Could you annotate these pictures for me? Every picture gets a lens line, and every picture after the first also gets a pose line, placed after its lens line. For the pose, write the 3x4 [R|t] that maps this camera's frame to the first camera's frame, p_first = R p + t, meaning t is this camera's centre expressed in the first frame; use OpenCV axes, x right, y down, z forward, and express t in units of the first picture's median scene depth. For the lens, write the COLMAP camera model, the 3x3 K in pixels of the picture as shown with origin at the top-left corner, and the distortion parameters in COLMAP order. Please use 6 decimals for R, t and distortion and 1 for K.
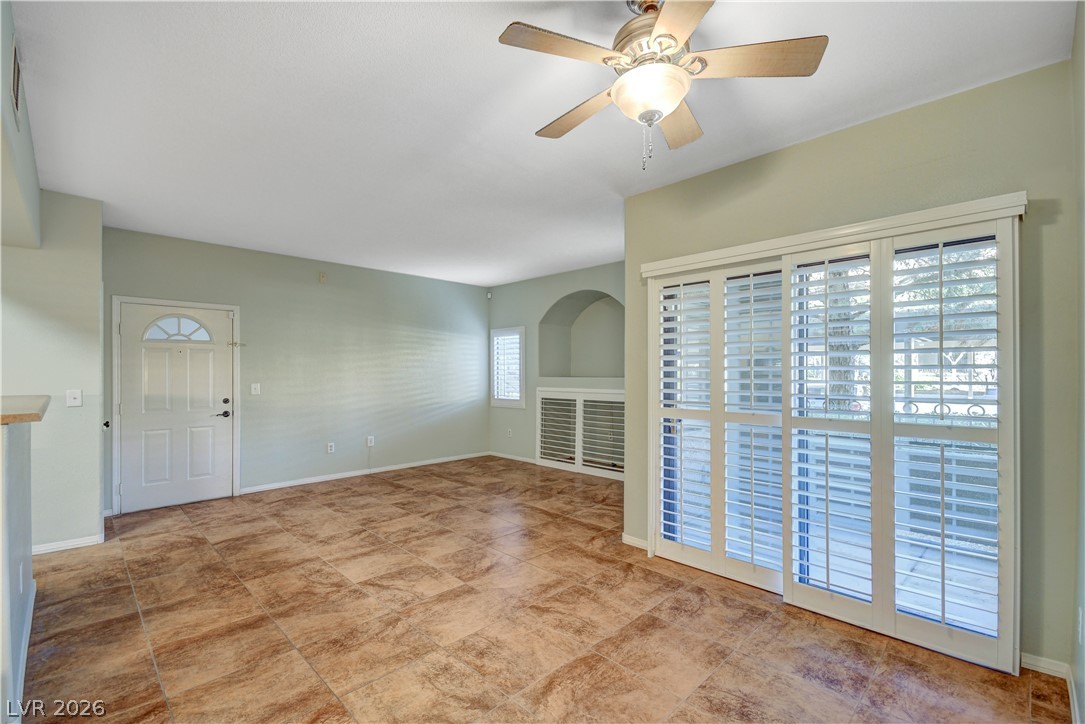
lens RADIAL K [[472.7, 0, 538.6], [0, 472.7, 371.0], [0, 0, 1]] dist [0.009332, -0.000245]
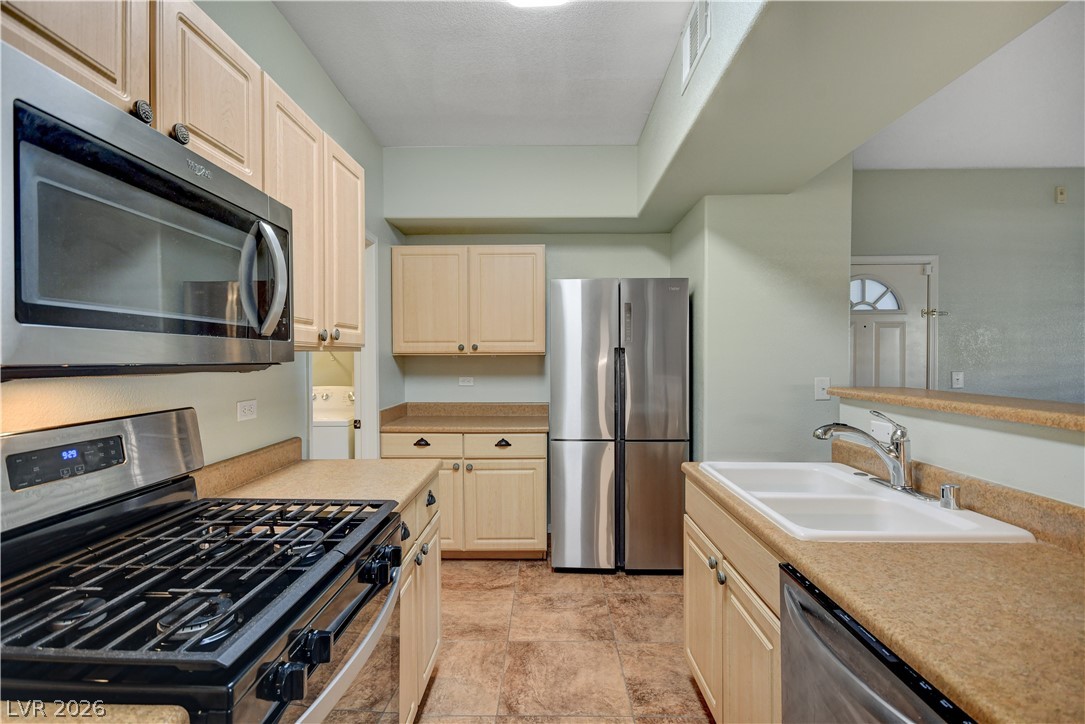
lens RADIAL K [[519.9, 0, 537.3], [0, 519.9, 367.6], [0, 0, 1]] dist [0.003113, -0.000831]
pose [[0.694805, 0.012438, -0.719090, -0.555201], [0.003262, 0.999786, 0.020445, 0.004701], [0.719190, -0.016551, 0.694616, 0.089798]]
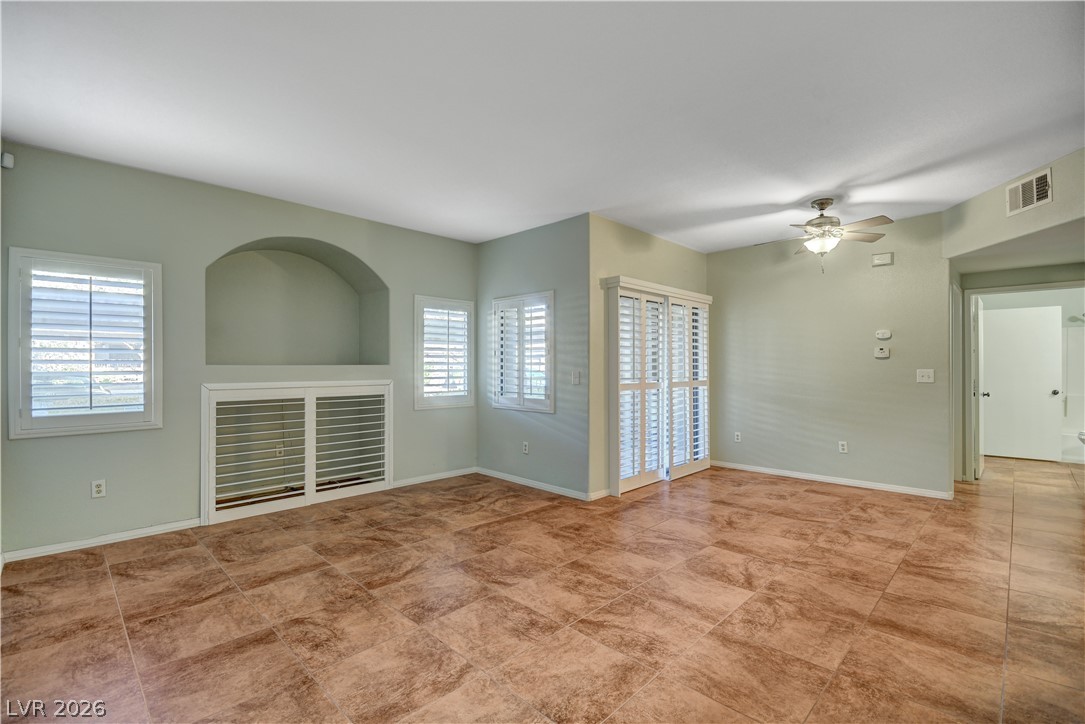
lens RADIAL K [[481.2, 0, 538.1], [0, 481.2, 366.7], [0, 0, 1]] dist [0.009561, -0.011871]
pose [[-0.007897, 0.002925, 0.999965, -0.833511], [-0.000167, 0.999996, -0.002926, 0.023999], [-0.999969, -0.000190, -0.007897, 0.923043]]
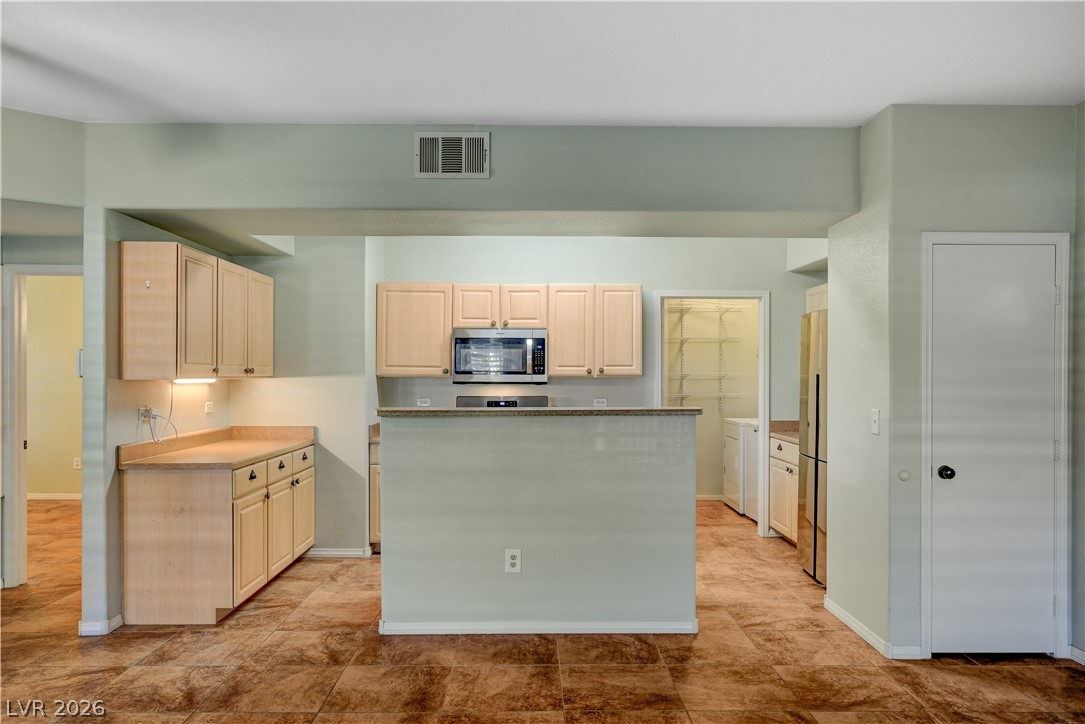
lens RADIAL K [[788.6, 0, 538.8], [0, 788.6, 373.8], [0, 0, 1]] dist [-0.001752, 0.006878]
pose [[-0.694320, 0.000301, -0.719666, 0.111287], [-0.000950, 0.999999, 0.001336, -0.008259], [0.719666, 0.001611, -0.694319, 1.128208]]
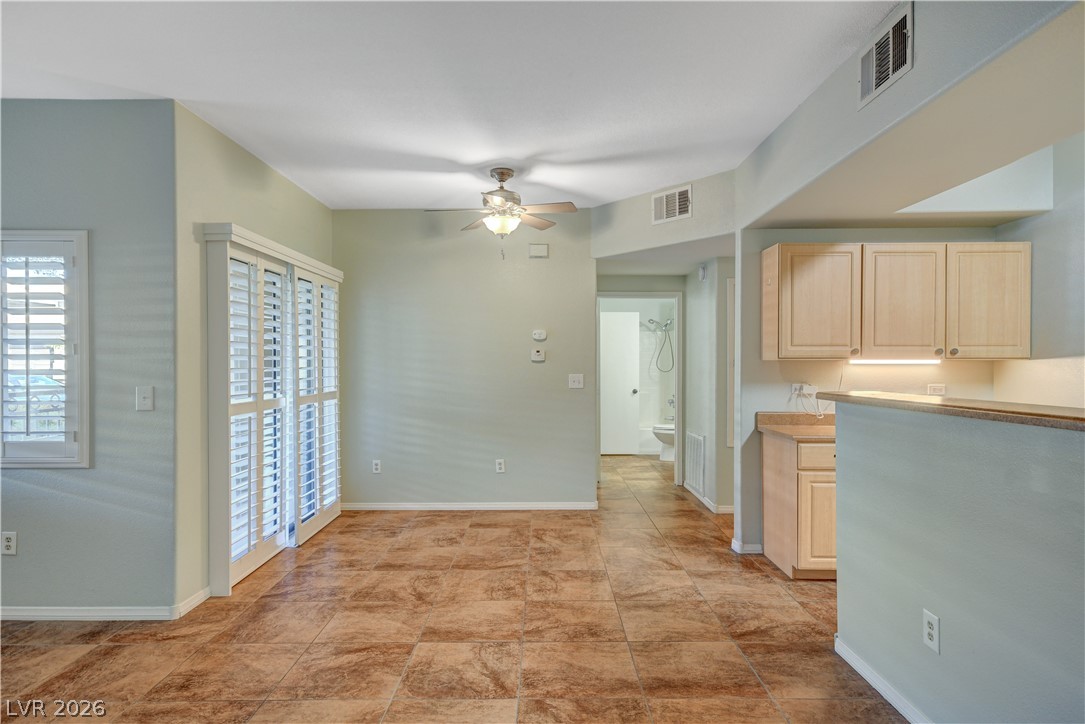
lens RADIAL K [[626.6, 0, 539.7], [0, 626.6, 365.5], [0, 0, 1]] dist [0.014368, 0.002153]
pose [[-0.708303, -0.002720, 0.705904, -0.650161], [0.000684, 0.999989, 0.004540, 0.004087], [-0.705908, 0.003699, -0.708293, 1.026615]]
